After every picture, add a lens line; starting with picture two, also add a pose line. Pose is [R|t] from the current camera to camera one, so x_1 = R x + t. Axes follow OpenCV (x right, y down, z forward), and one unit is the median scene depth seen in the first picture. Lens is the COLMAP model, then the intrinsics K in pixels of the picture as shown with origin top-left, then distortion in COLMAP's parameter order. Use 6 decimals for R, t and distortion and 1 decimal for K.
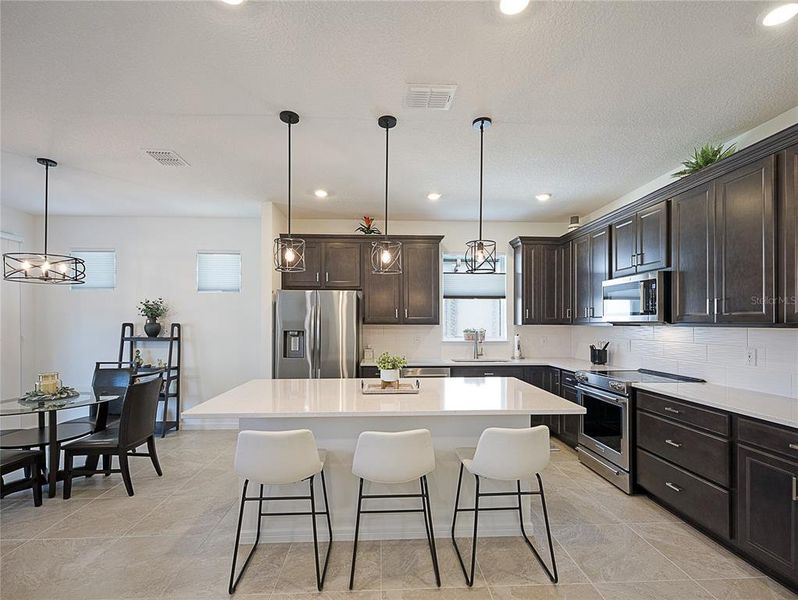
lens RADIAL K [[375.9, 0, 398.6], [0, 375.9, 316.3], [0, 0, 1]] dist [-0.000486, -0.000469]
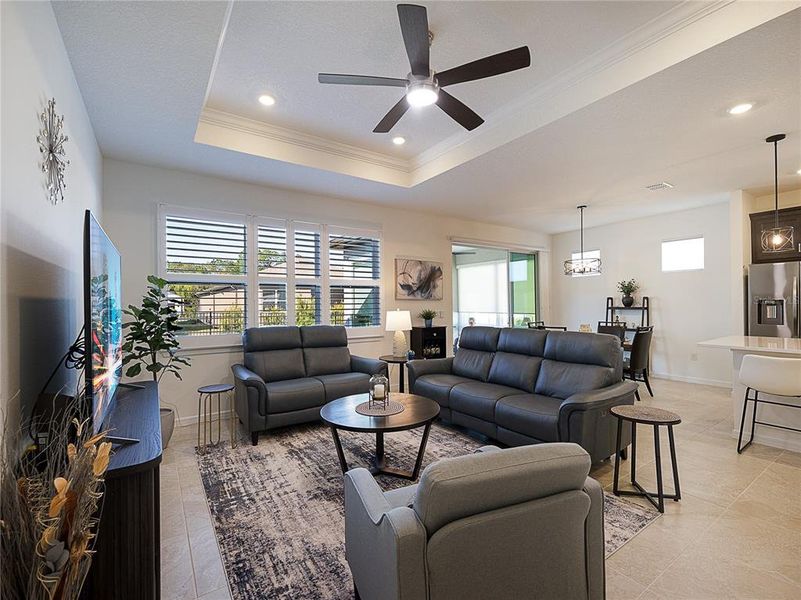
lens RADIAL K [[364.1, 0, 399.7], [0, 364.1, 301.6], [0, 0, 1]] dist [0.002862, 0.000558]
pose [[0.523890, -0.012179, -0.851699, 0.063348], [0.025162, 0.999683, 0.001182, 0.012584], [0.851414, -0.022049, 0.524030, -0.458272]]
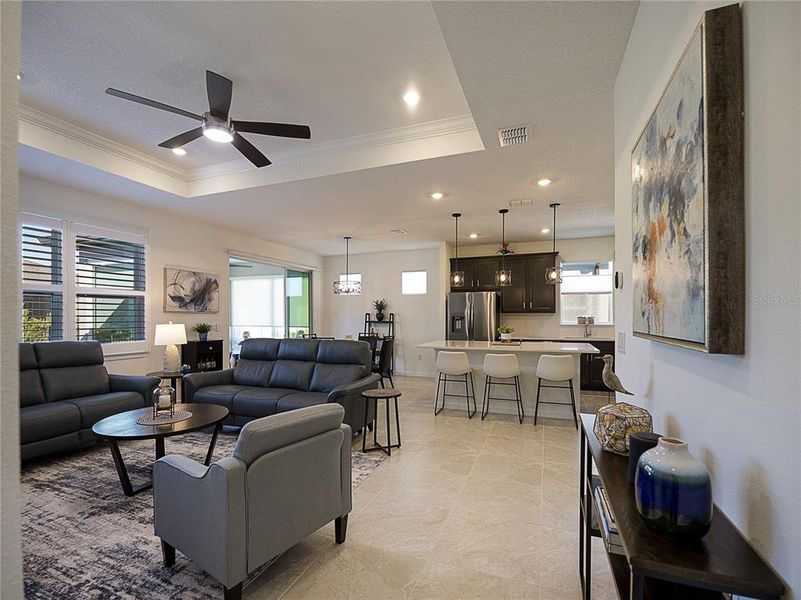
lens RADIAL K [[377.3, 0, 400.1], [0, 377.3, 316.4], [0, 0, 1]] dist [-0.000486, -0.000469]
pose [[0.912388, -0.001256, -0.409324, 0.162256], [0.007760, 0.999869, 0.014231, 0.009670], [0.409252, -0.016161, 0.912278, -0.598299]]
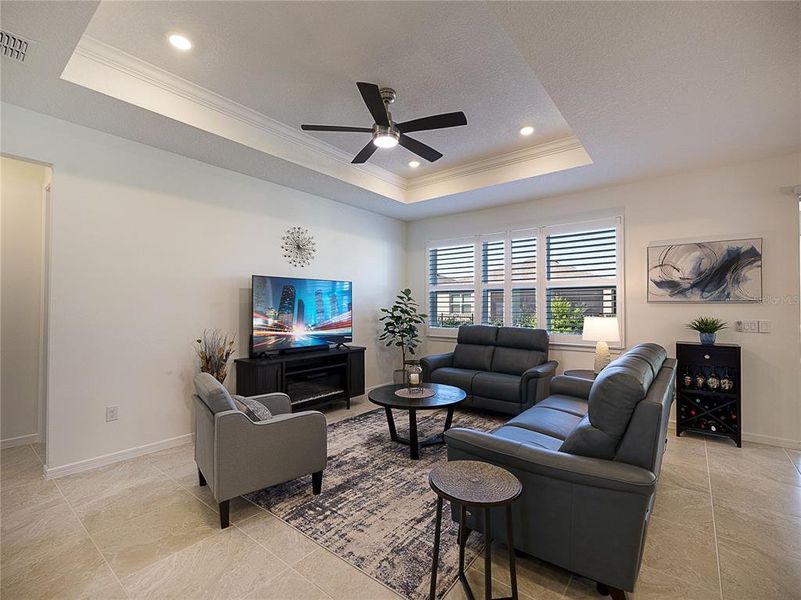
lens RADIAL K [[364.1, 0, 399.7], [0, 364.1, 301.6], [0, 0, 1]] dist [0.002862, 0.000558]
pose [[-0.662246, -0.015717, -0.749122, 0.104826], [0.009078, 0.999538, -0.028997, 0.026458], [0.749232, -0.026004, -0.661797, 0.309233]]
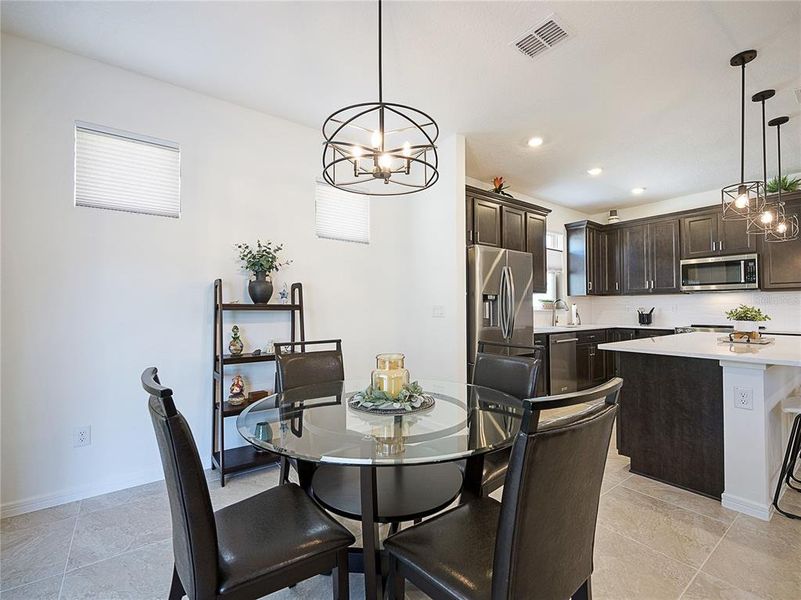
lens RADIAL K [[351.1, 0, 400.4], [0, 351.1, 303.3], [0, 0, 1]] dist [-0.001509, -0.000324]
pose [[0.840629, 0.005634, 0.541582, -0.796673], [-0.005993, 0.999981, -0.001100, 0.054981], [-0.541578, -0.002320, 0.840647, 0.407545]]
